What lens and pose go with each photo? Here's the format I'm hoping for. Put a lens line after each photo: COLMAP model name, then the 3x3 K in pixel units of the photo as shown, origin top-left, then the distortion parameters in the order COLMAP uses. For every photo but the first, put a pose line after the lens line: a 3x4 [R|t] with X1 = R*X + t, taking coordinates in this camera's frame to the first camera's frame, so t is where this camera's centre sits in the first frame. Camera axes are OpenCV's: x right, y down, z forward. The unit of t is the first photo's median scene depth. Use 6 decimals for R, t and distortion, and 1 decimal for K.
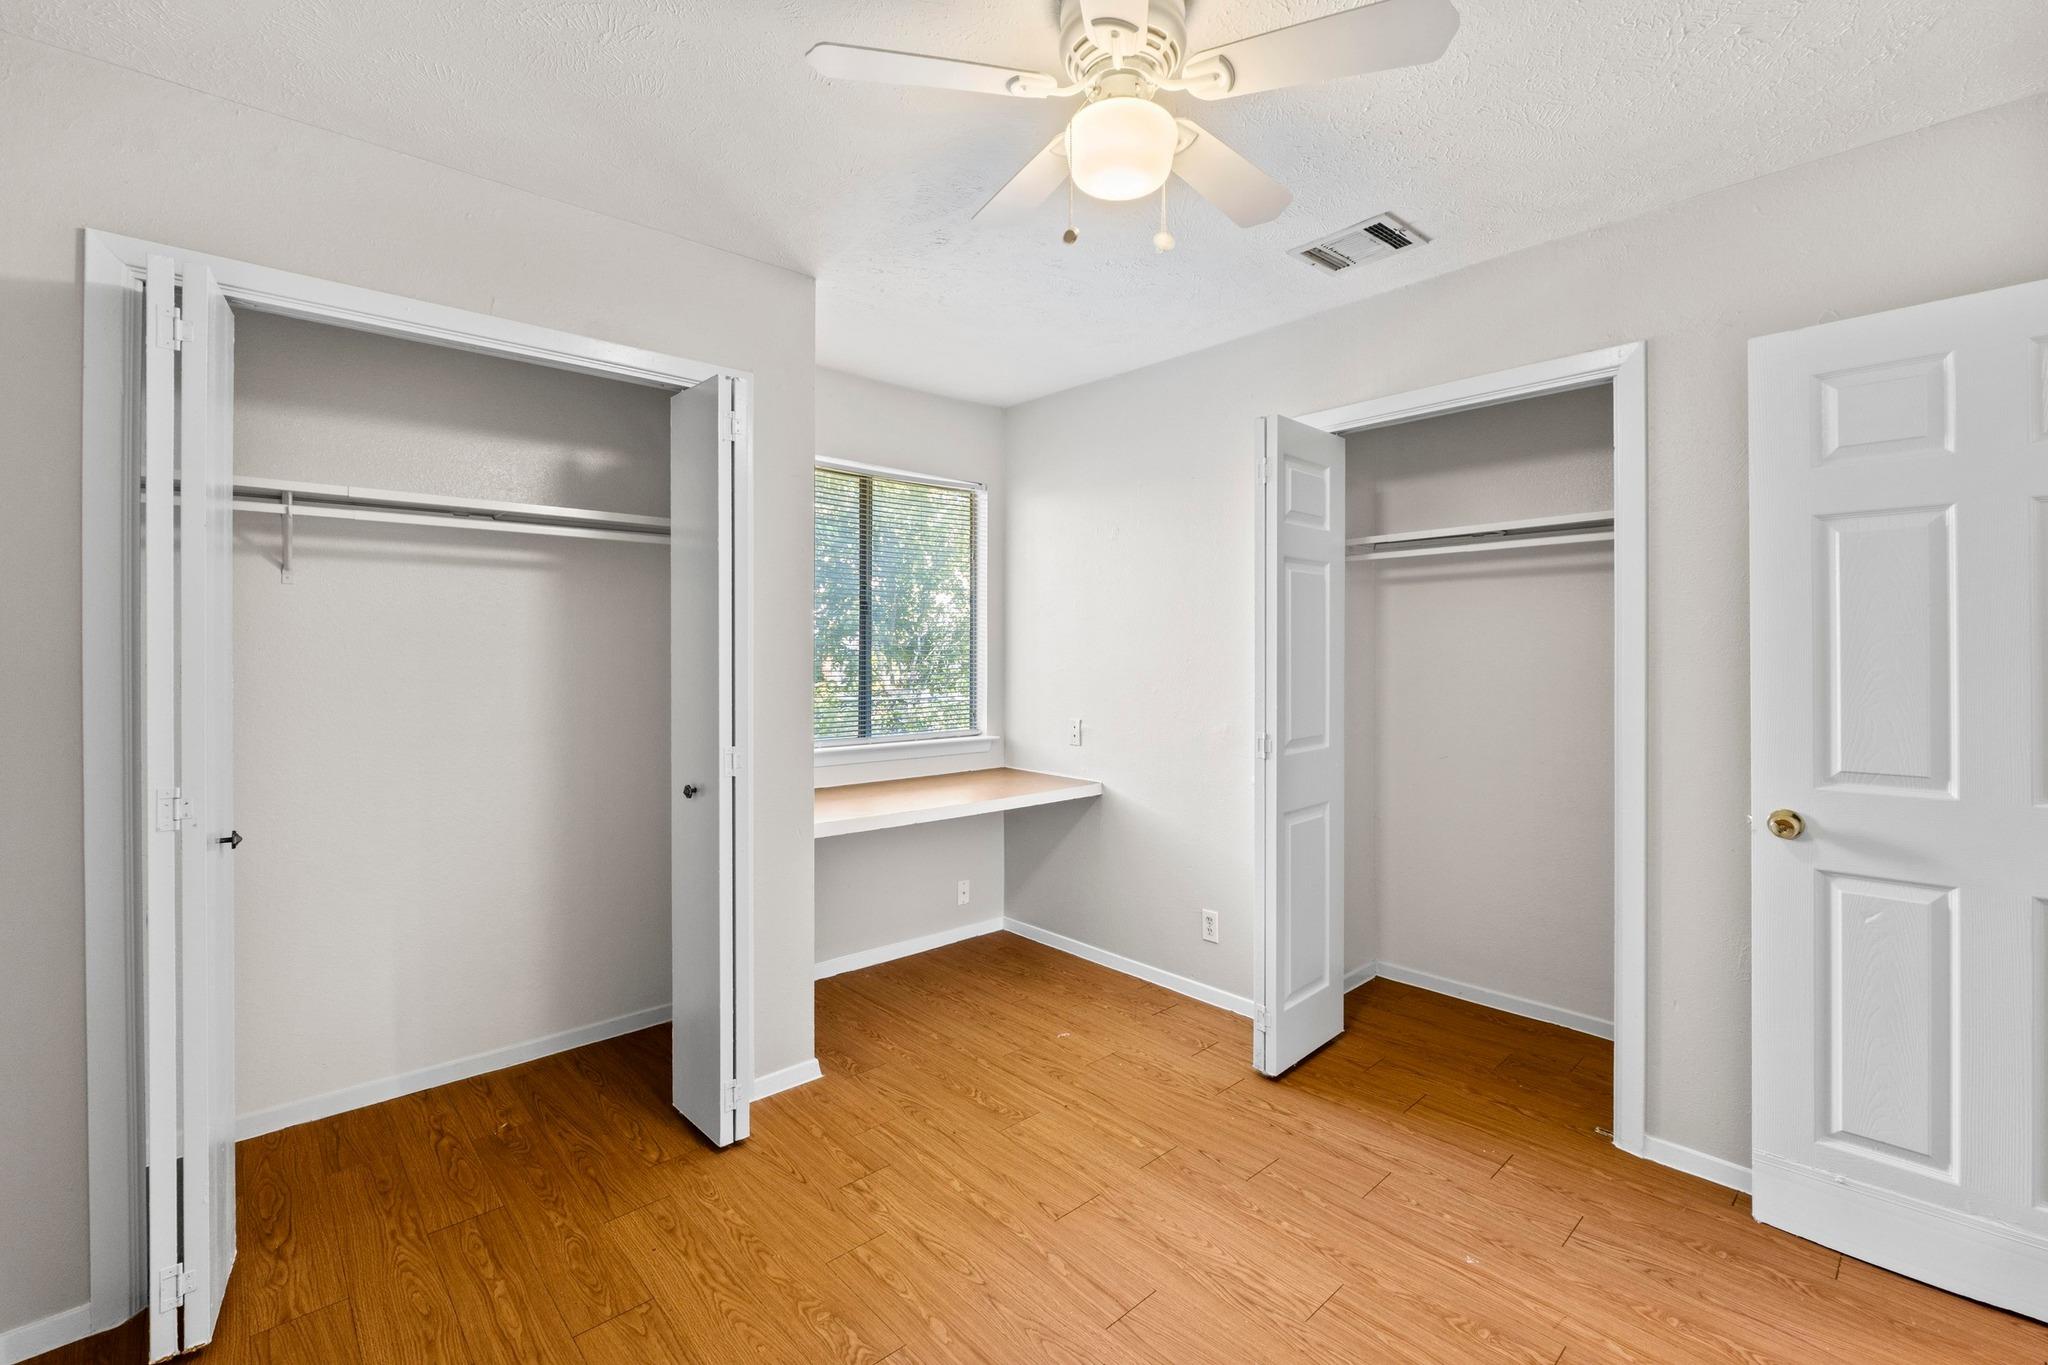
lens RADIAL K [[865.0, 0, 1022.8], [0, 865.0, 677.7], [0, 0, 1]] dist [-0.008790, -0.000162]
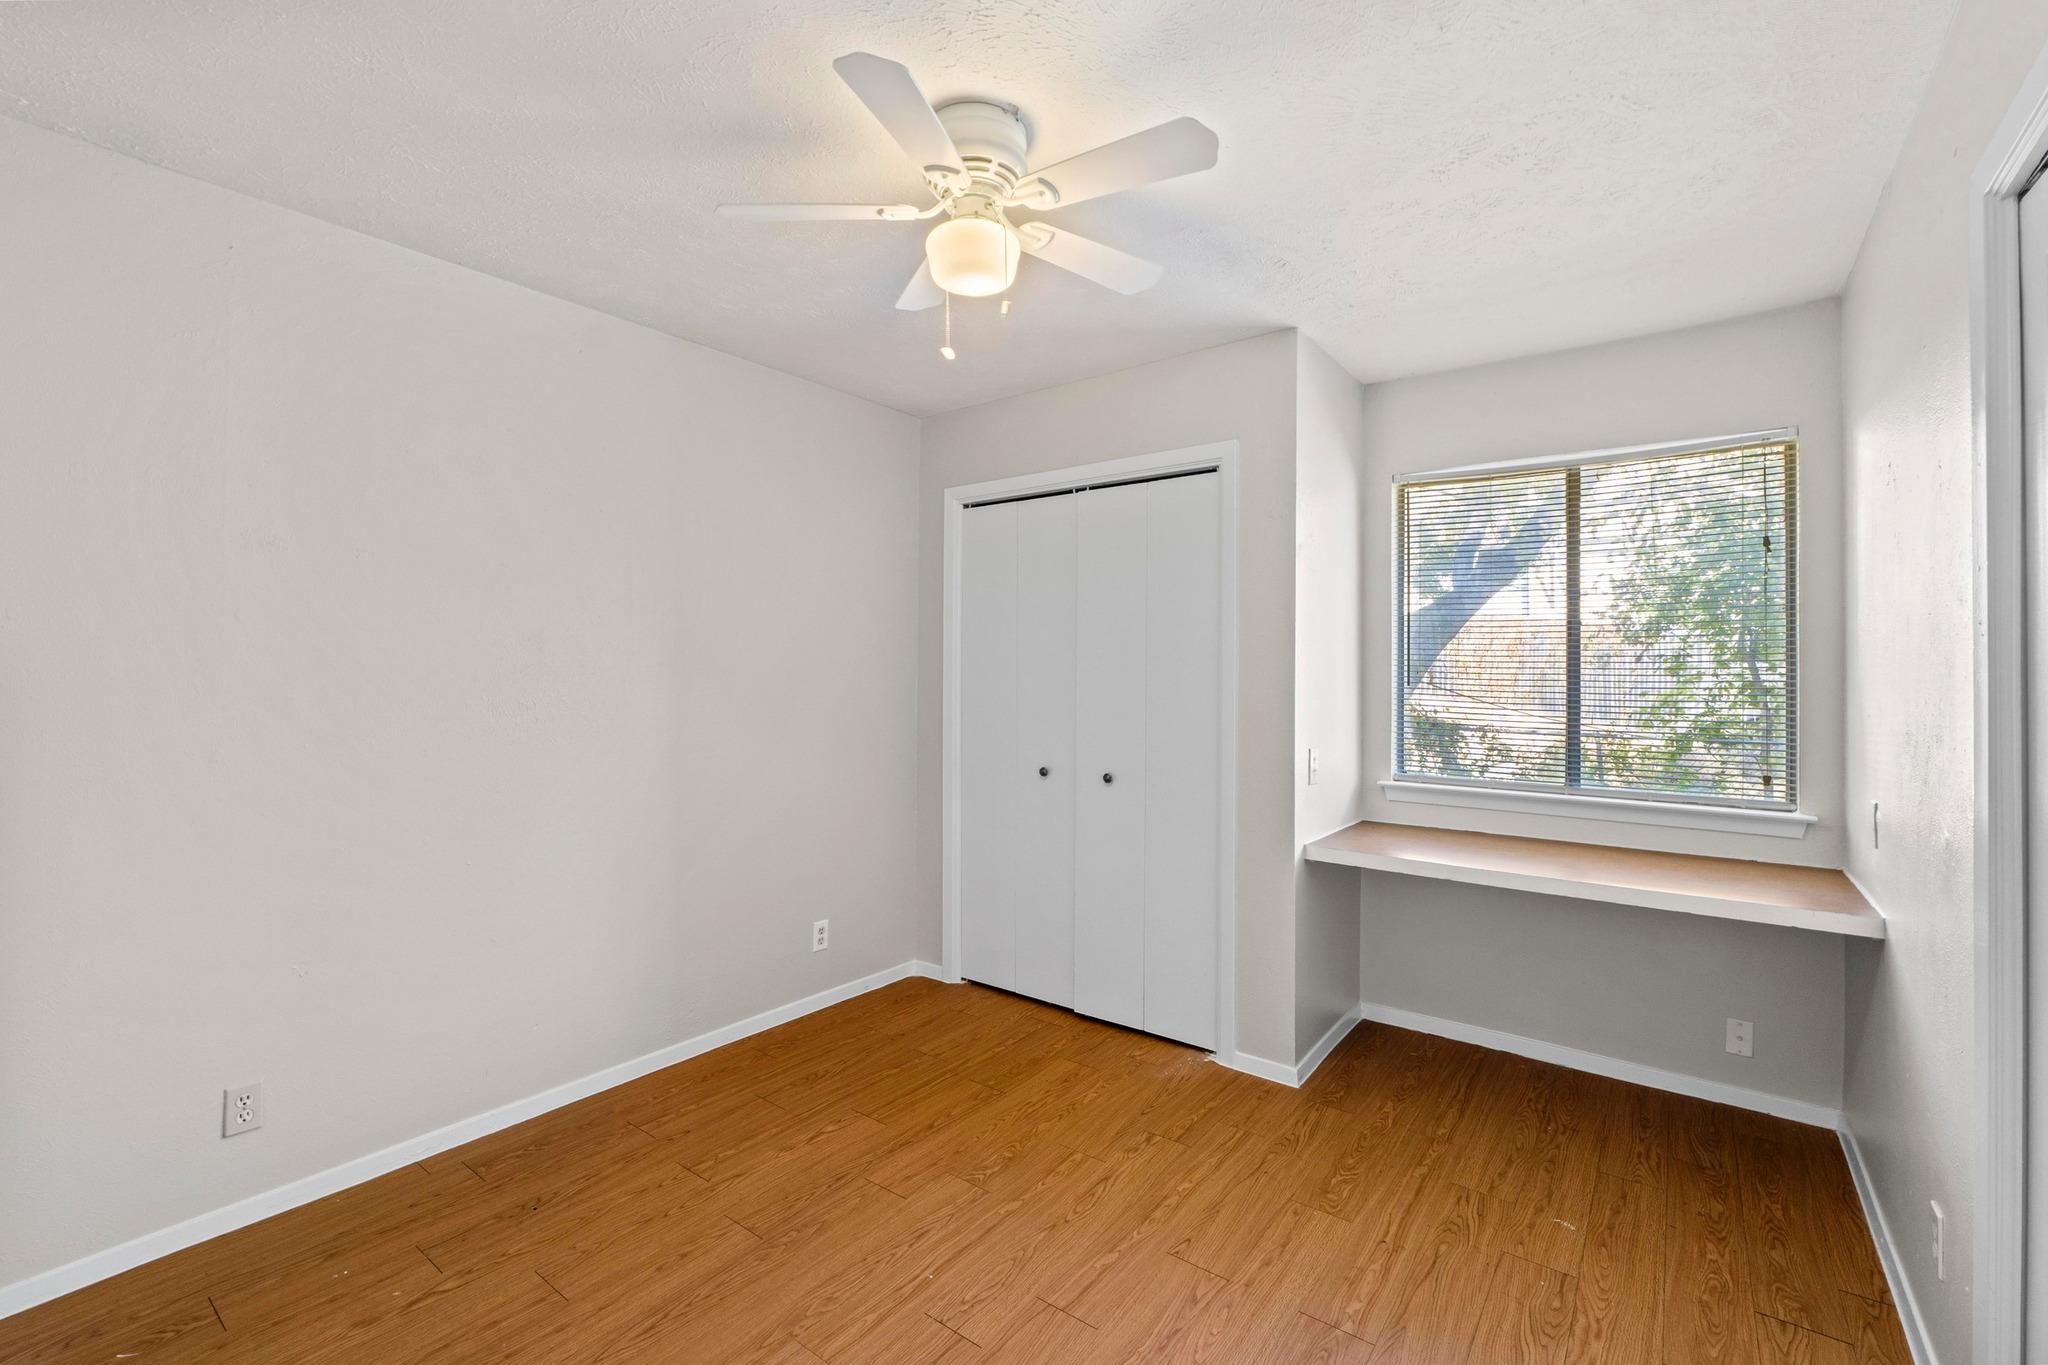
lens RADIAL K [[865.0, 0, 1022.8], [0, 865.0, 677.7], [0, 0, 1]] dist [-0.008790, -0.000162]
pose [[0.197892, 0.009573, -0.980177, 0.762769], [-0.037845, 0.999281, 0.002119, -0.022878], [0.979493, 0.036675, 0.198112, 0.481674]]
